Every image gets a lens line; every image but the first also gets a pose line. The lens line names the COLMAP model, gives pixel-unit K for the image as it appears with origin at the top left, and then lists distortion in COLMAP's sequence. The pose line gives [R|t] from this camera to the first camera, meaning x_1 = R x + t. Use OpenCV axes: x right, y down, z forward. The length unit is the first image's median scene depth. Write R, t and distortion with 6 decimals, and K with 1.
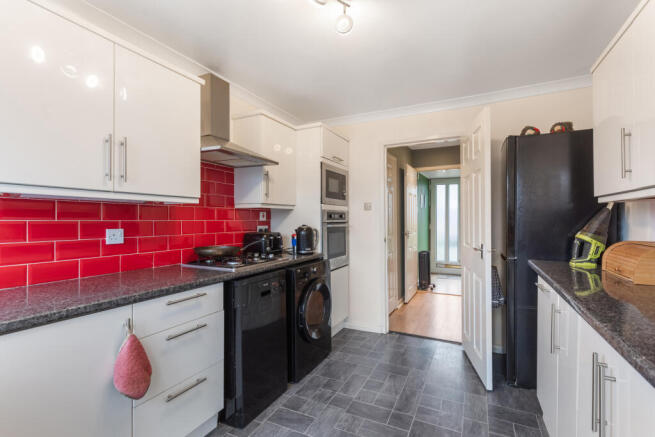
lens RADIAL K [[305.1, 0, 331.0], [0, 305.1, 225.3], [0, 0, 1]] dist [0.001884, -0.000081]
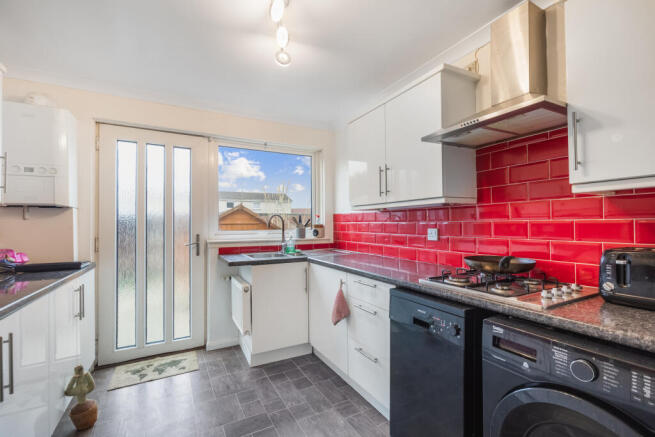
lens RADIAL K [[305.1, 0, 331.0], [0, 305.1, 225.3], [0, 0, 1]] dist [0.001884, -0.000081]
pose [[-0.579962, 0.009525, -0.814588, 0.546632], [-0.000015, 0.999932, 0.011703, -0.016283], [0.814643, 0.006800, -0.579923, 1.392607]]
